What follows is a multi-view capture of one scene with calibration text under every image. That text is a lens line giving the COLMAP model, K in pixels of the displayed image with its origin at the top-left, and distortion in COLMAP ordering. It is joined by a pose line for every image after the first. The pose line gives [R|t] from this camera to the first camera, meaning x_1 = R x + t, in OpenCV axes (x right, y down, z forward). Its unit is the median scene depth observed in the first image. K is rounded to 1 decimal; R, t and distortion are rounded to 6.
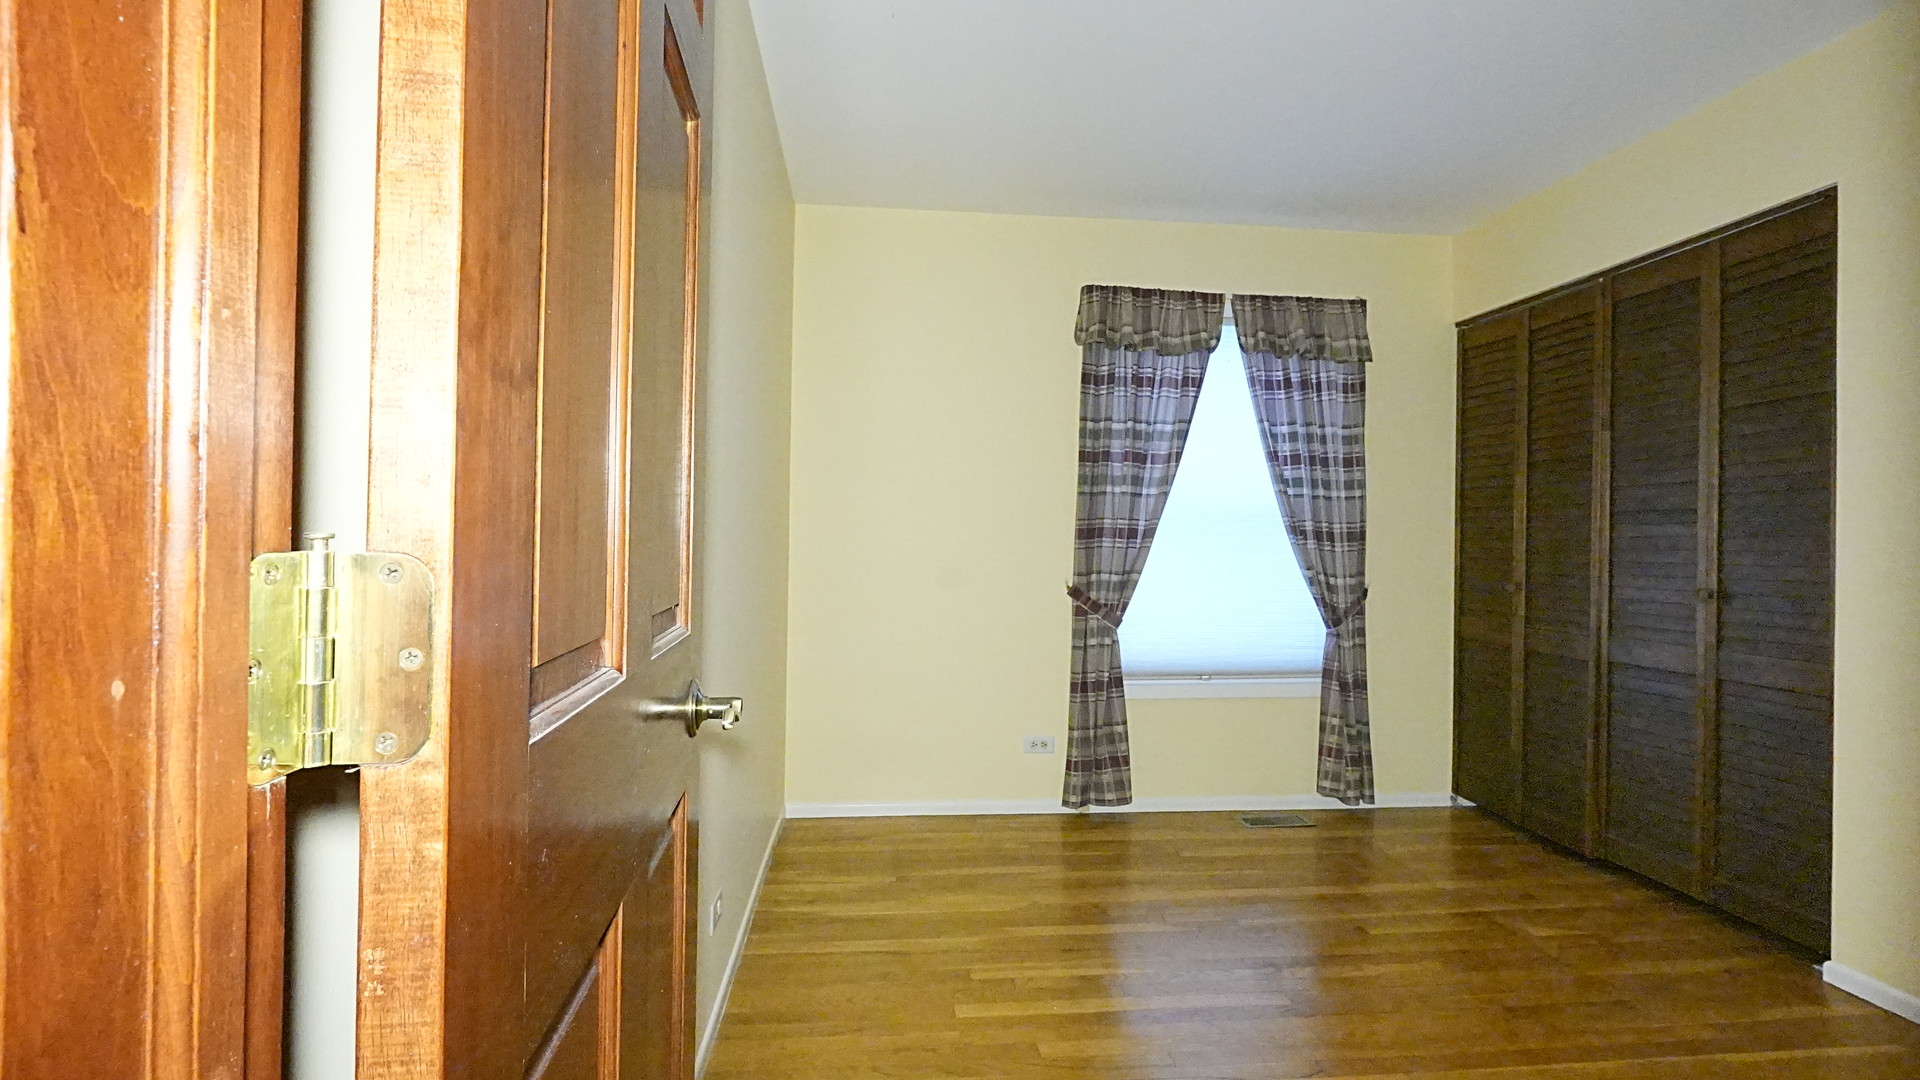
lens RADIAL K [[881.5, 0, 960.4], [0, 881.5, 532.3], [0, 0, 1]] dist [-0.002658, 0.000117]
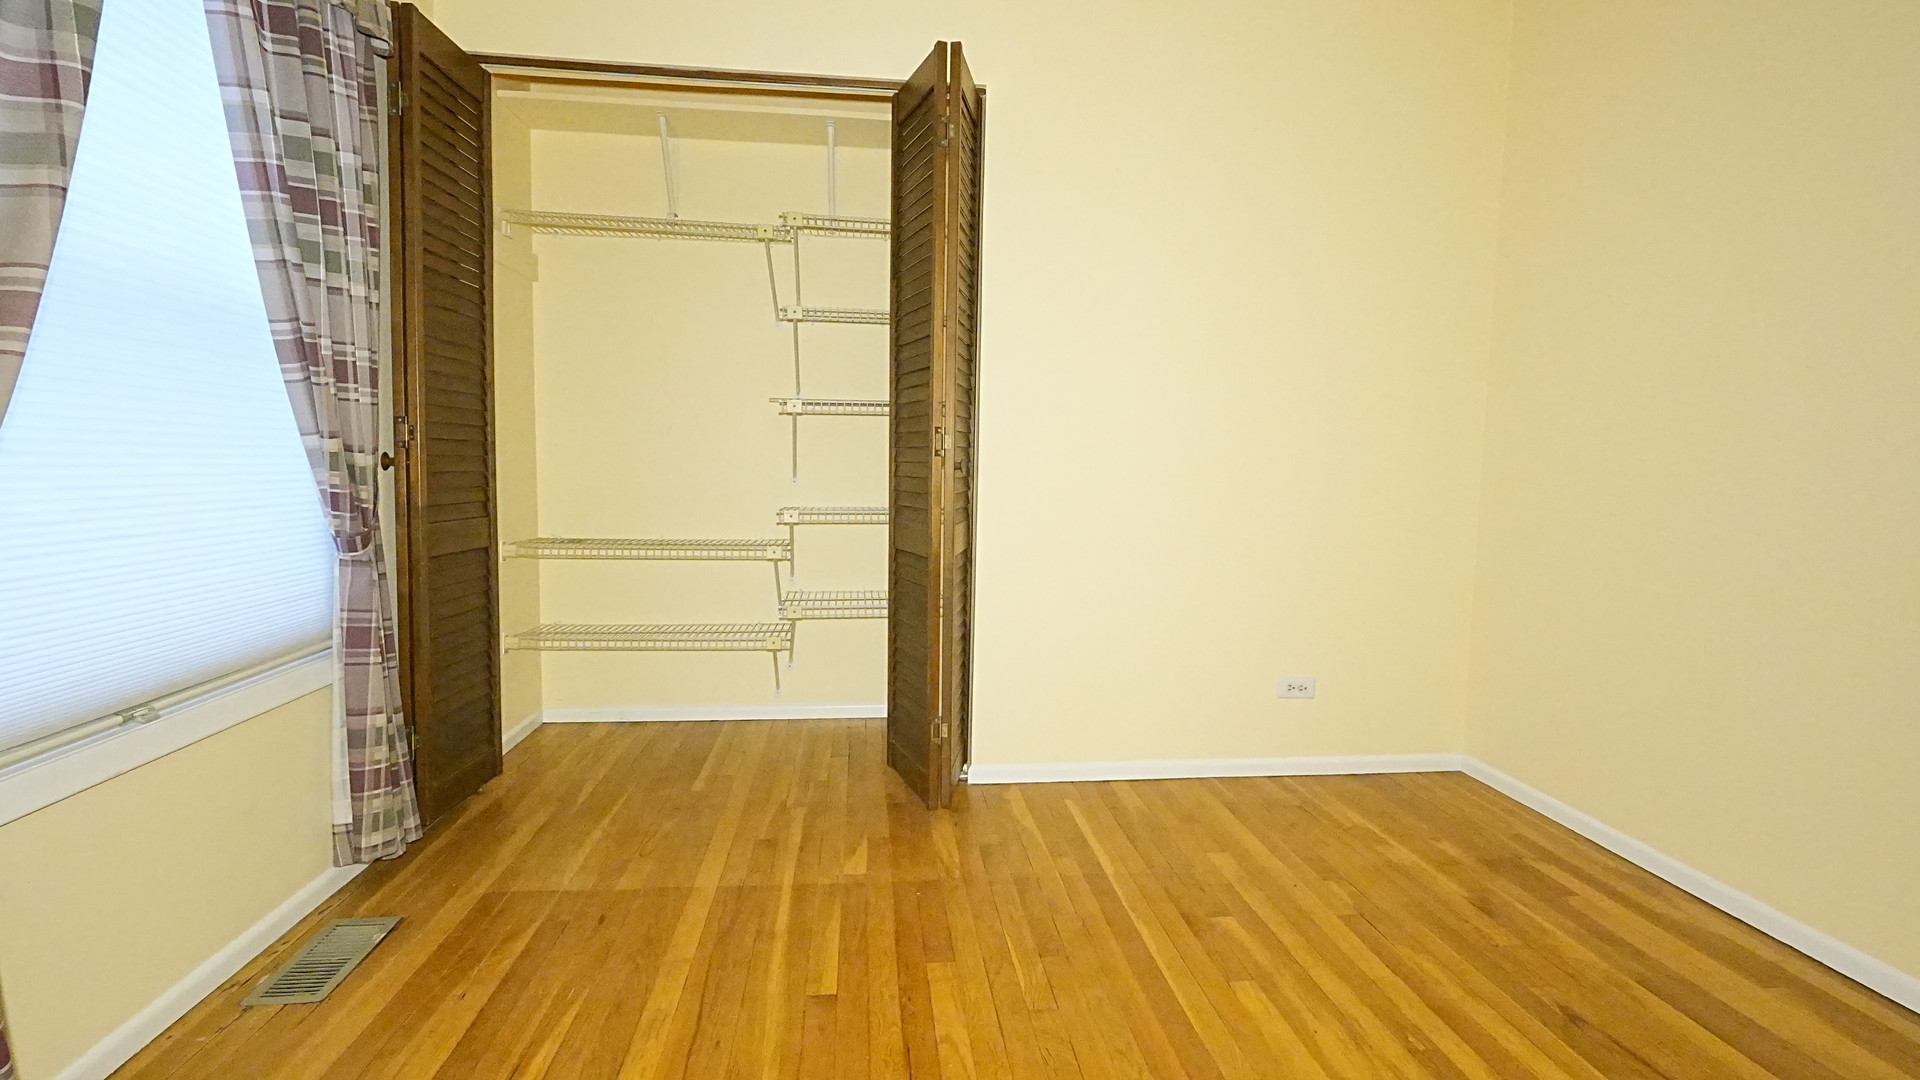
lens RADIAL K [[881.5, 0, 960.4], [0, 881.5, 532.3], [0, 0, 1]] dist [-0.002658, 0.000117]
pose [[0.004860, -0.095381, 0.995429, -0.115506], [-0.022538, 0.995177, 0.095467, 0.047176], [-0.999734, -0.022899, 0.002687, 0.750946]]
